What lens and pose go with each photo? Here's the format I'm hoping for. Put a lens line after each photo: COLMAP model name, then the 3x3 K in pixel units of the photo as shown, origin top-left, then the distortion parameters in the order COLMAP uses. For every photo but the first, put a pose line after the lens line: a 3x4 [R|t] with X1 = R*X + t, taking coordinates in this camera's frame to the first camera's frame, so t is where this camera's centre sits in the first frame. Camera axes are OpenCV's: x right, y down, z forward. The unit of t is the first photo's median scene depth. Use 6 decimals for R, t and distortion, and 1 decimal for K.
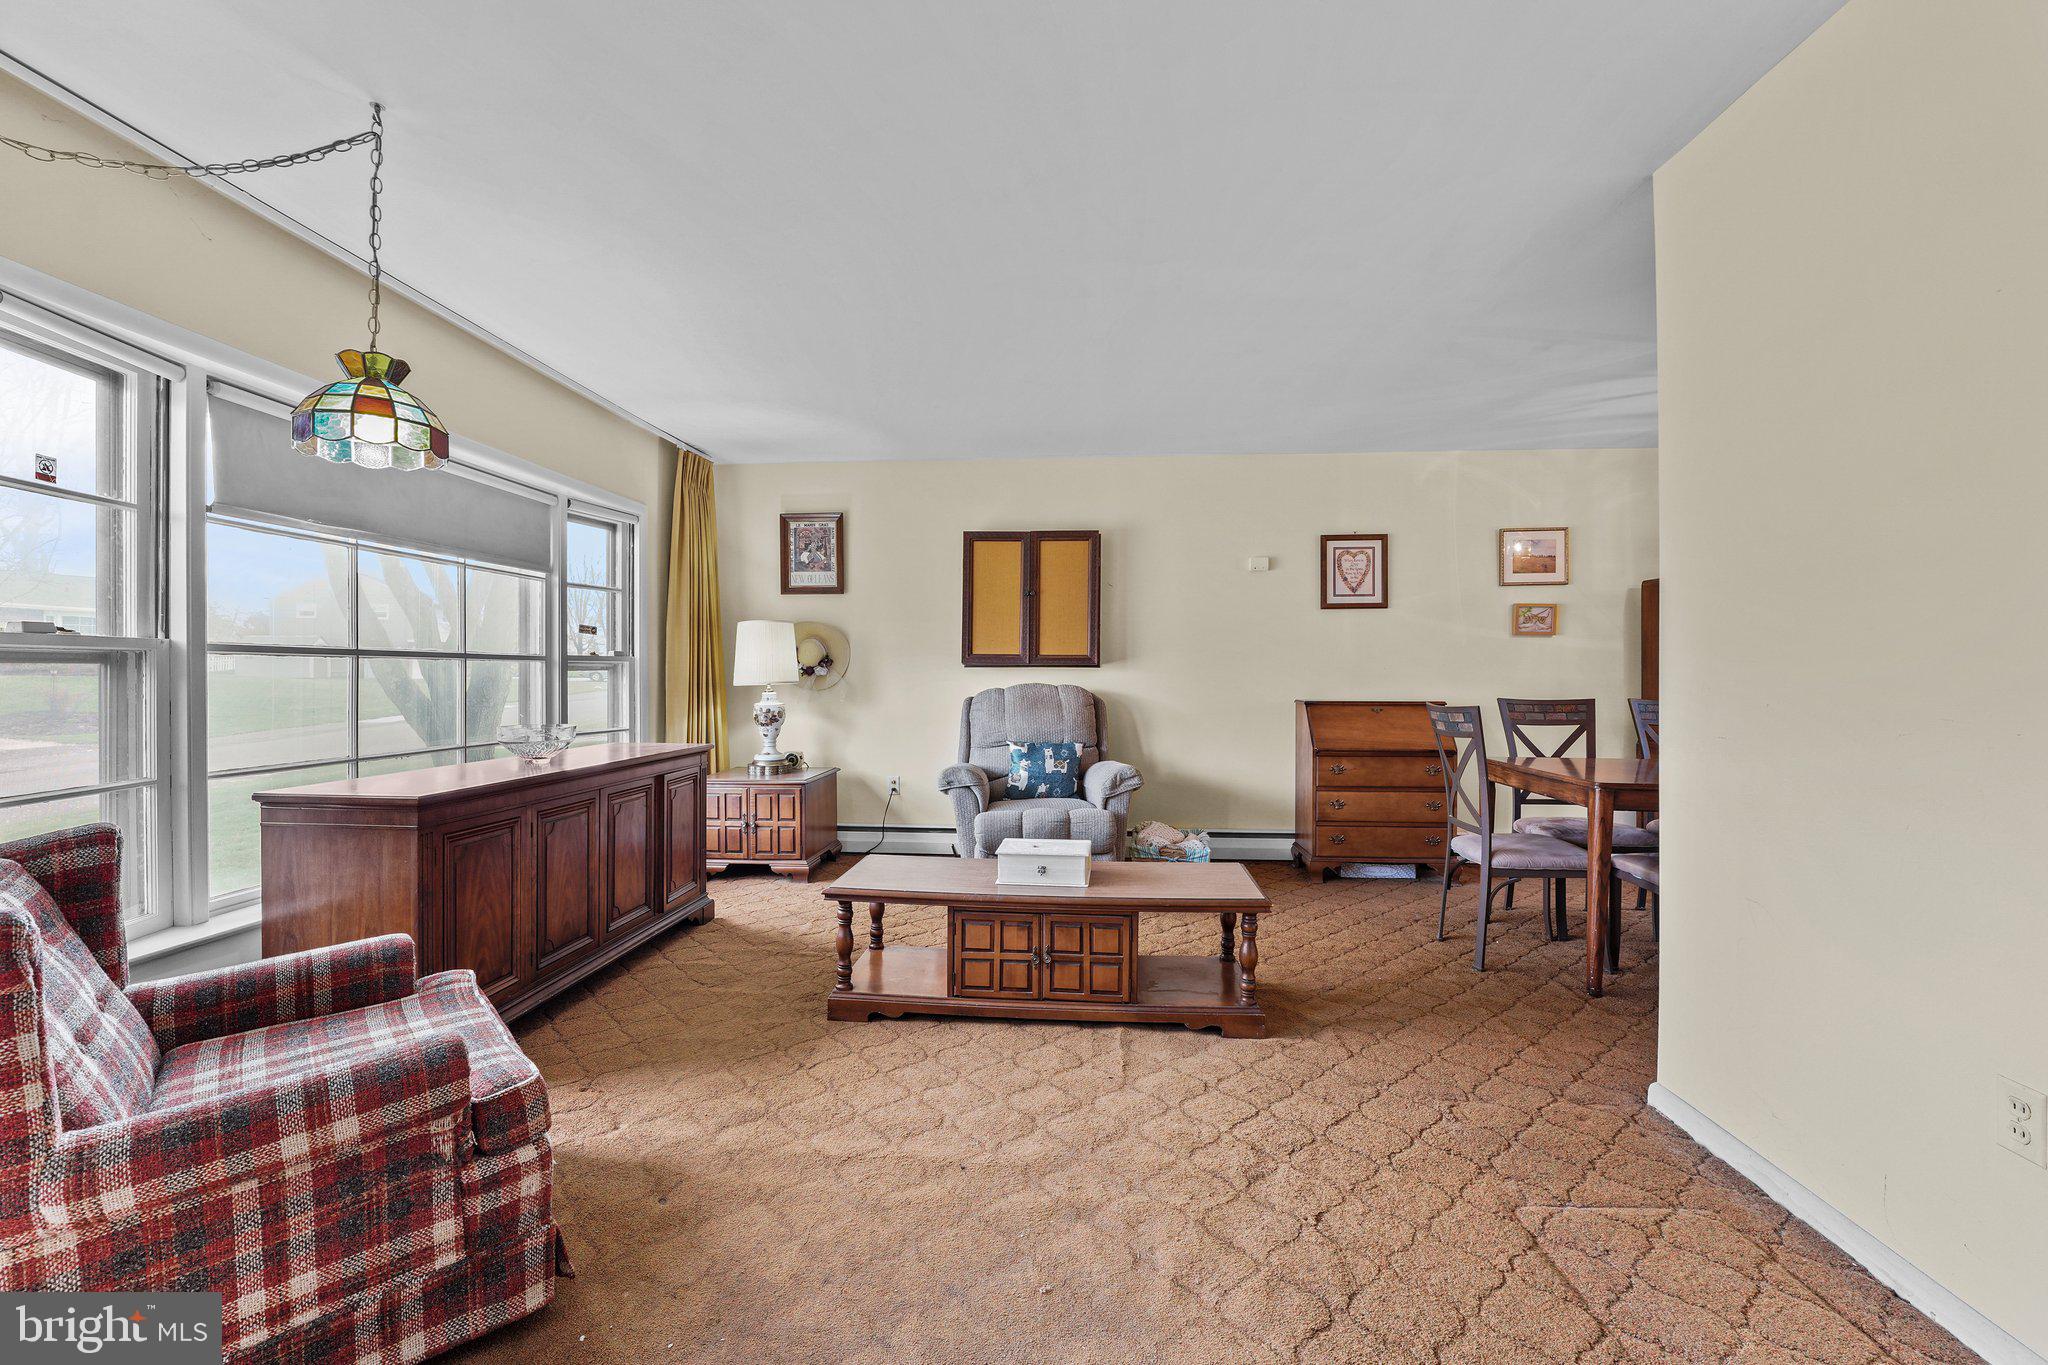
lens RADIAL K [[845.7, 0, 1015.1], [0, 845.7, 670.6], [0, 0, 1]] dist [-0.013951, 0.000629]
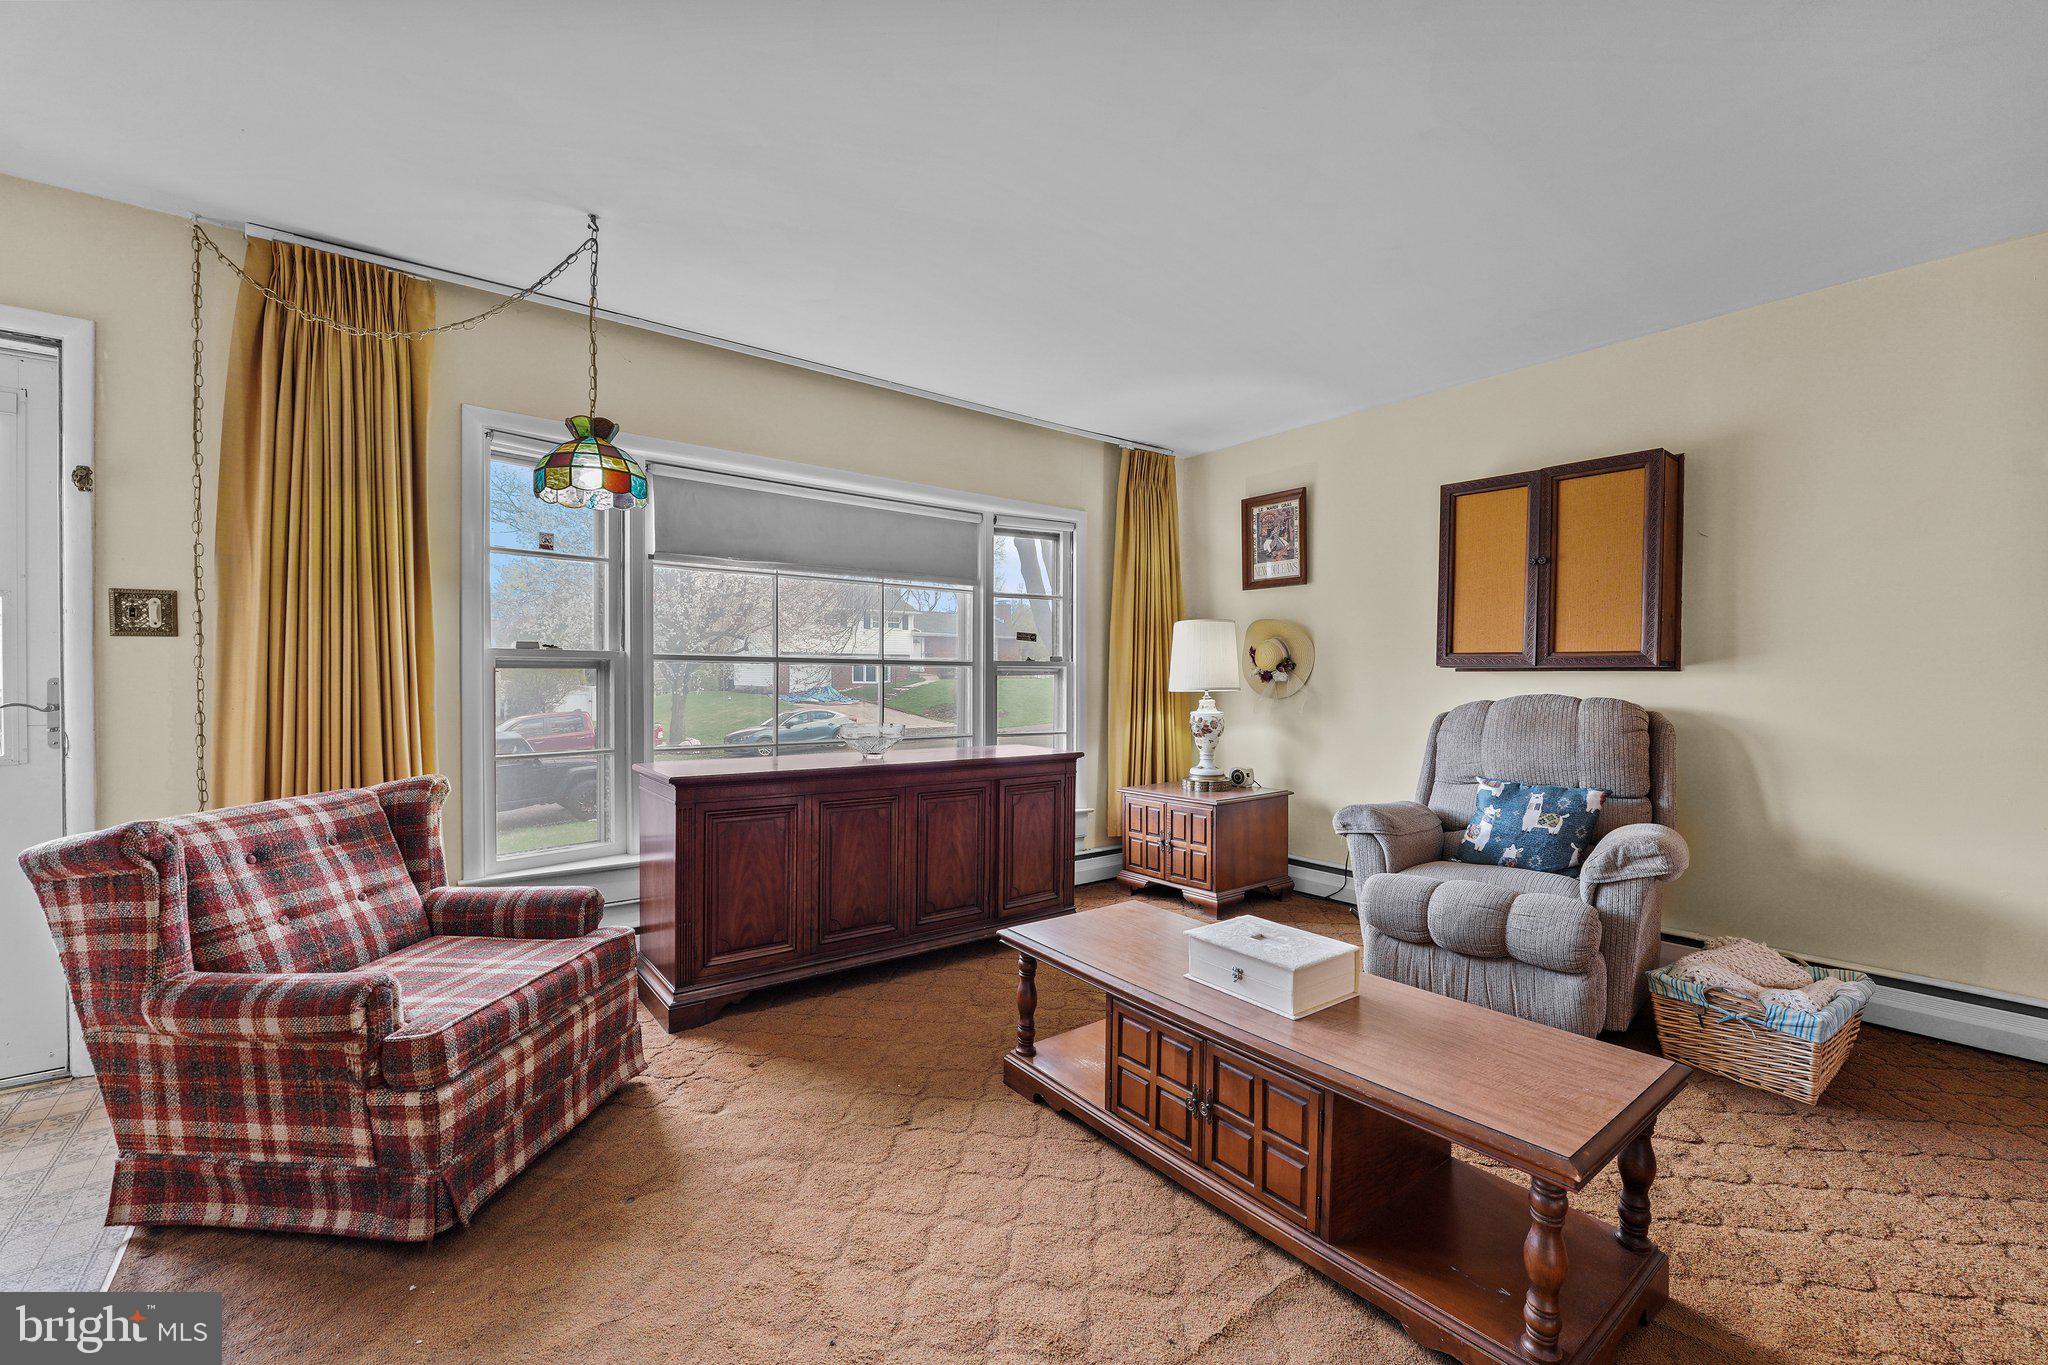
lens RADIAL K [[835.0, 0, 1022.6], [0, 835.0, 686.1], [0, 0, 1]] dist [-0.016043, 0.000798]
pose [[0.677567, 0.009666, -0.735397, 0.235948], [-0.002417, 0.999937, 0.010917, 0.001962], [0.735457, -0.005620, 0.677548, 0.257589]]
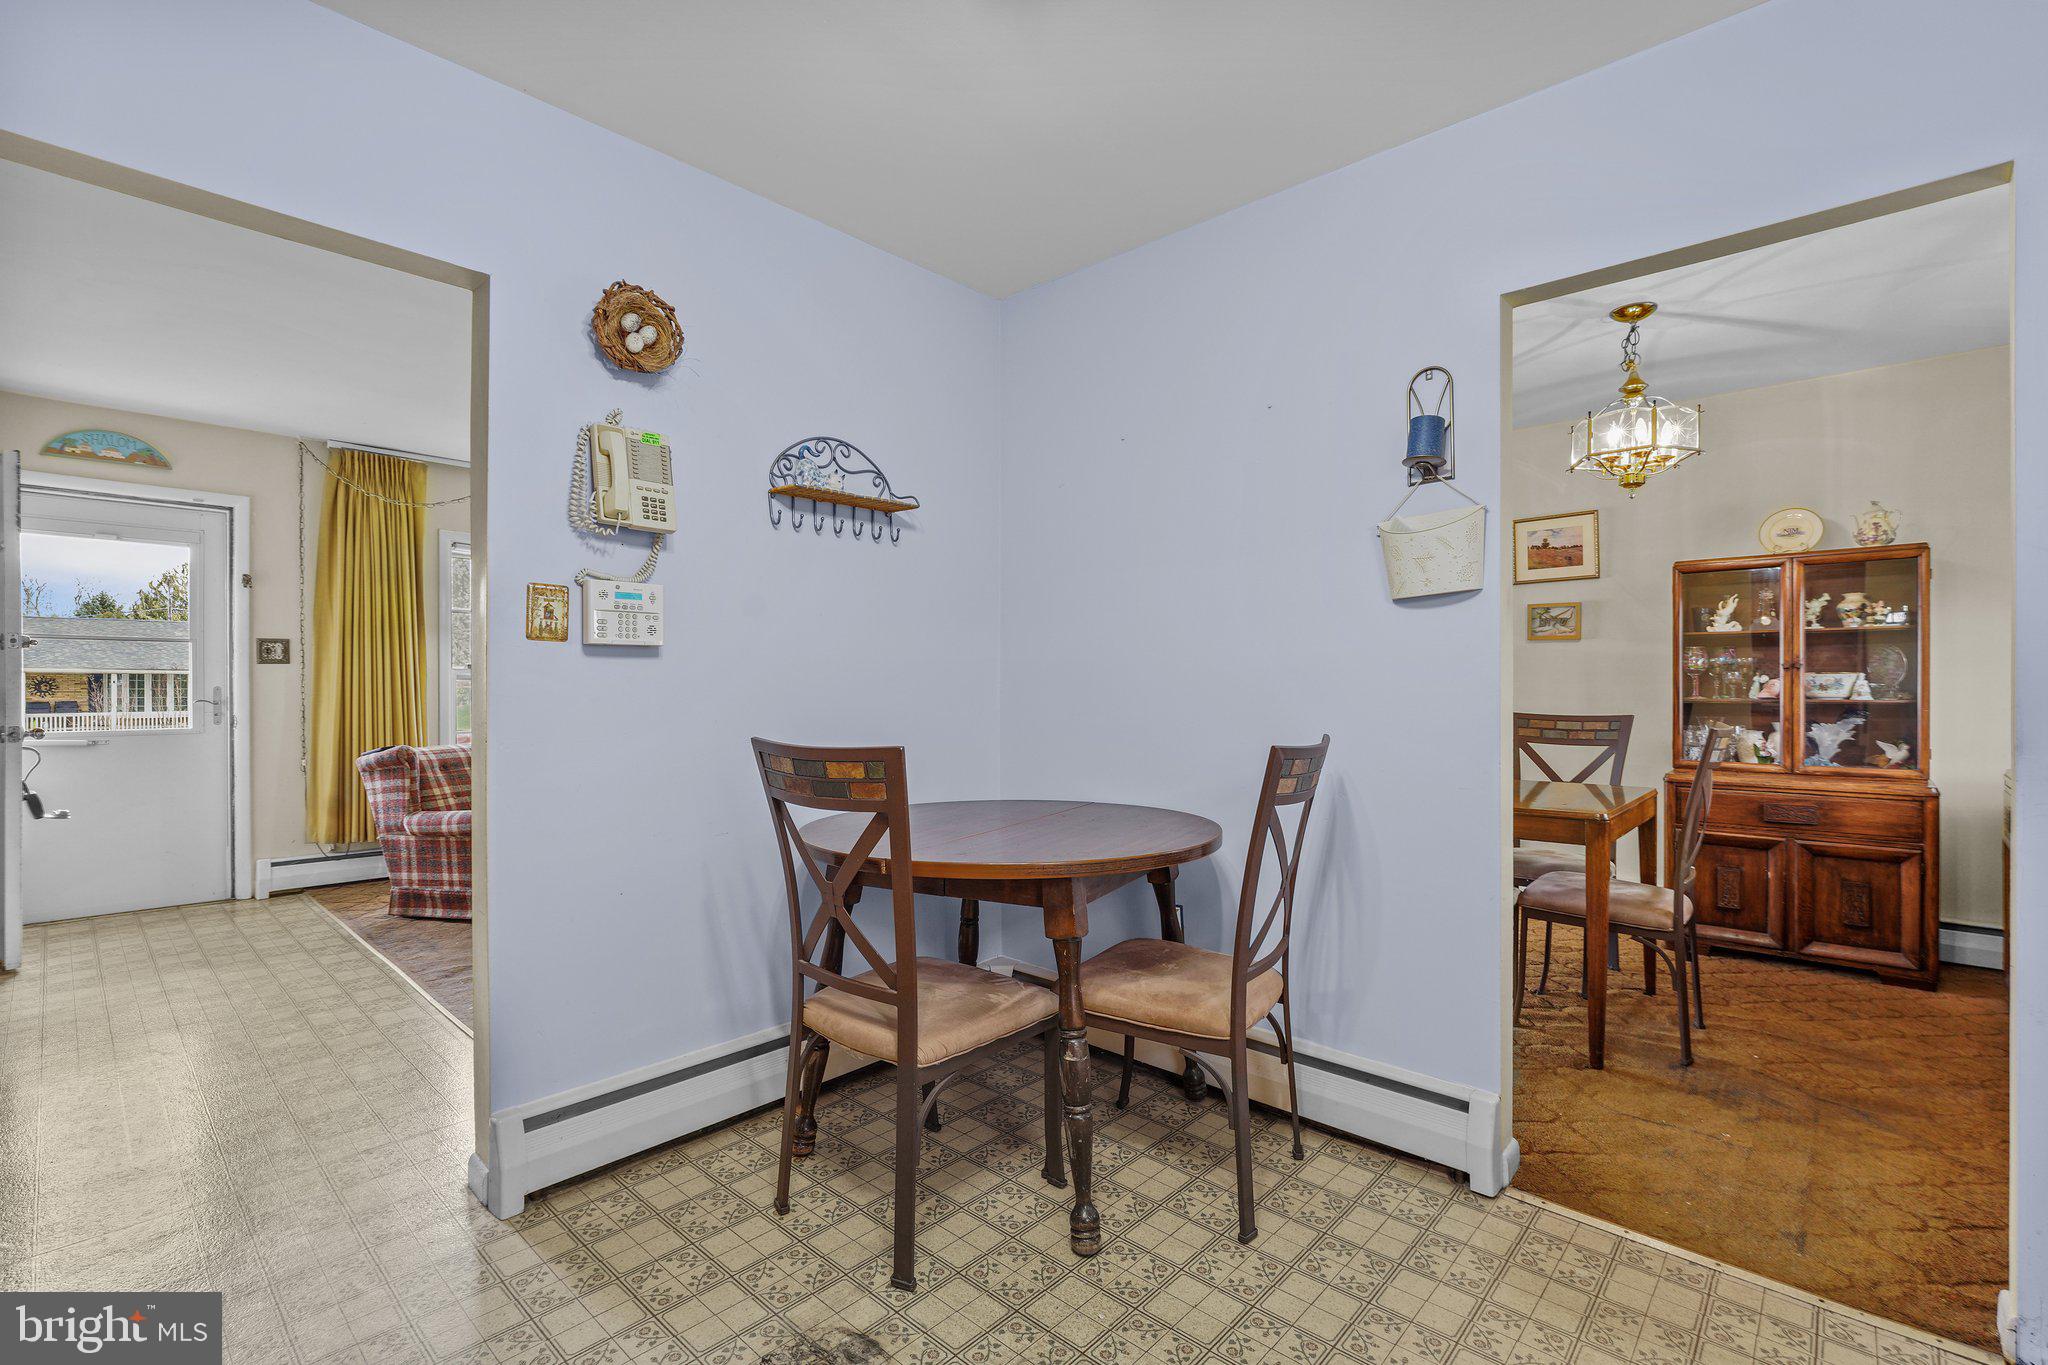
lens RADIAL K [[915.8, 0, 1020.9], [0, 915.8, 687.9], [0, 0, 1]] dist [-0.002012, -0.001123]
pose [[0.783853, 0.000801, -0.620946, 0.802474], [0.001357, 0.999995, 0.003003, 0.003664], [0.620945, -0.003197, 0.783848, -0.077141]]
